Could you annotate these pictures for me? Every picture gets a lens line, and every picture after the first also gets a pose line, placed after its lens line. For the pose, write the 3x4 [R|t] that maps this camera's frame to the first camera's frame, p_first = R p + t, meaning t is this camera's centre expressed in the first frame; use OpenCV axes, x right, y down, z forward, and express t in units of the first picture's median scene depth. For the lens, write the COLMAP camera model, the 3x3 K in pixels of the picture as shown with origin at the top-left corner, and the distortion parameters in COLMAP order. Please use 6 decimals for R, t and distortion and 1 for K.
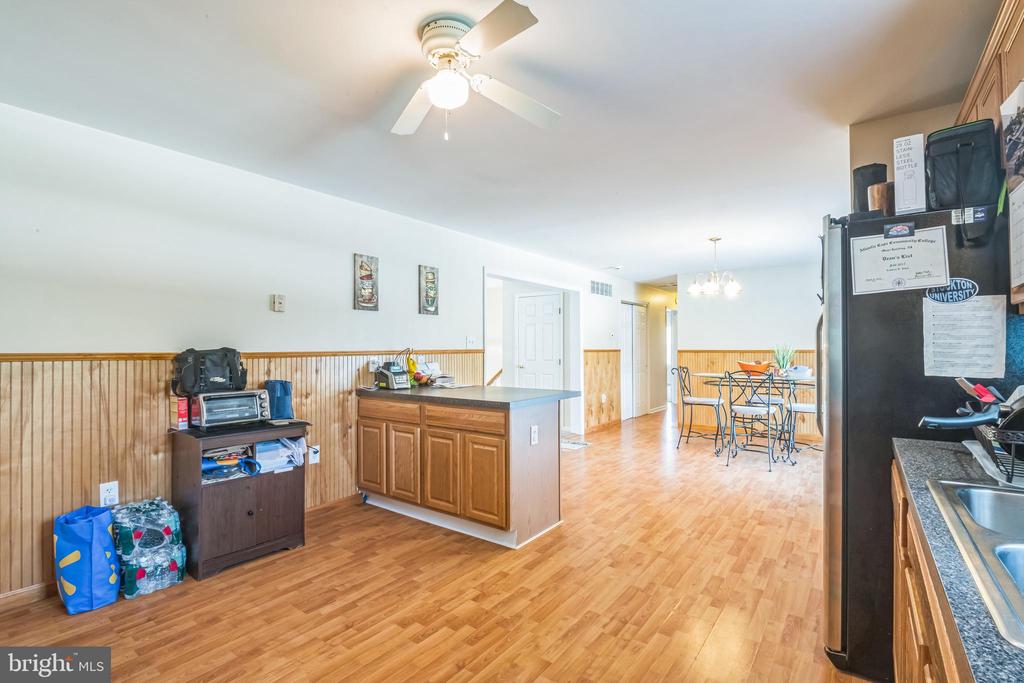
lens RADIAL K [[475.5, 0, 508.4], [0, 475.5, 345.9], [0, 0, 1]] dist [-0.007615, -0.009100]
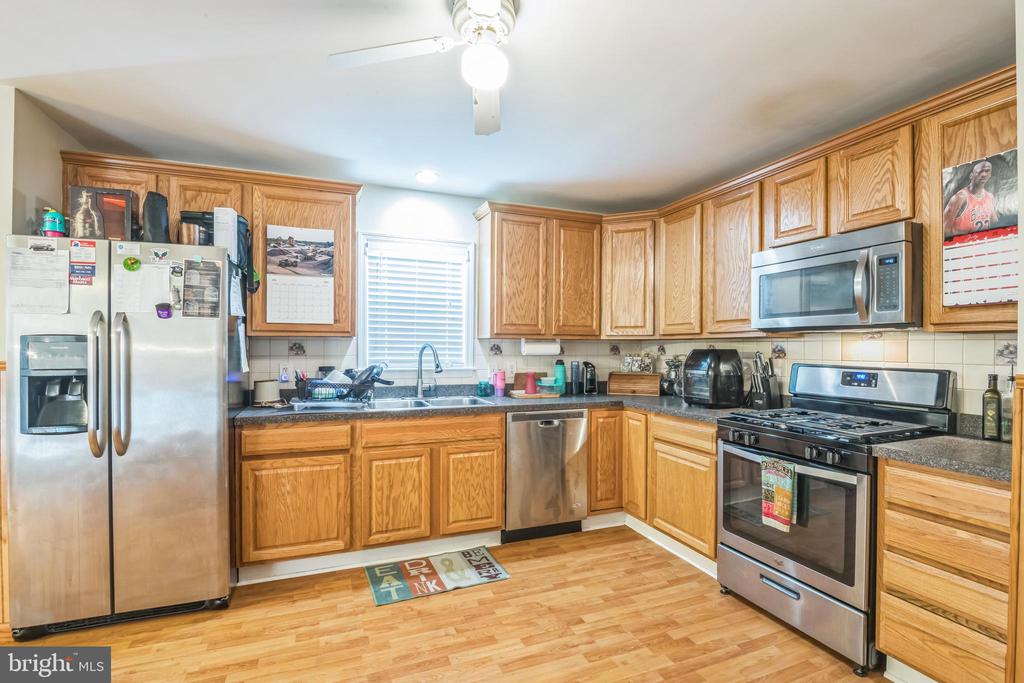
lens RADIAL K [[475.5, 0, 512.6], [0, 475.5, 349.2], [0, 0, 1]] dist [-0.007615, -0.009100]
pose [[-0.854233, -0.004938, 0.519867, -0.344518], [-0.007252, 0.999971, -0.002419, -0.008558], [-0.519840, -0.005837, -0.854244, 0.937777]]
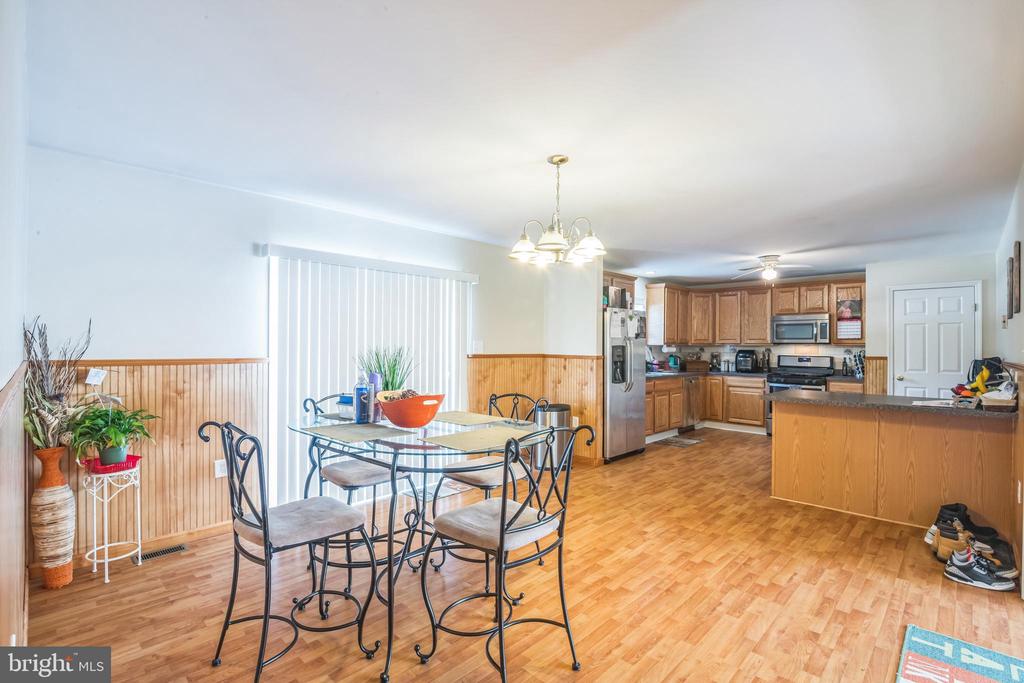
lens RADIAL K [[475.5, 0, 510.0], [0, 475.5, 344.3], [0, 0, 1]] dist [-0.007615, -0.009100]
pose [[-0.991348, -0.006162, 0.131115, 0.655189], [-0.007541, 0.999921, -0.010028, -0.009165], [-0.131043, -0.010930, -0.991316, 2.418846]]
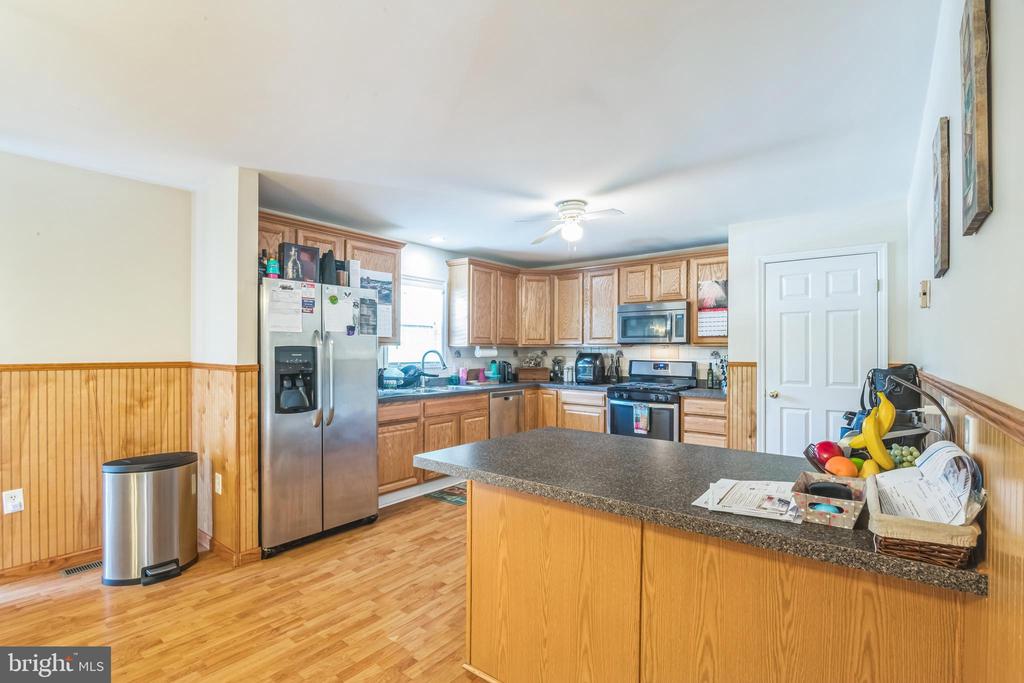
lens RADIAL K [[475.5, 0, 509.9], [0, 475.5, 350.1], [0, 0, 1]] dist [-0.007615, -0.009100]
pose [[-0.999696, -0.002218, 0.024552, 0.047445], [-0.002378, 0.999976, -0.006502, -0.012041], [-0.024537, -0.006559, -0.999677, 1.652634]]
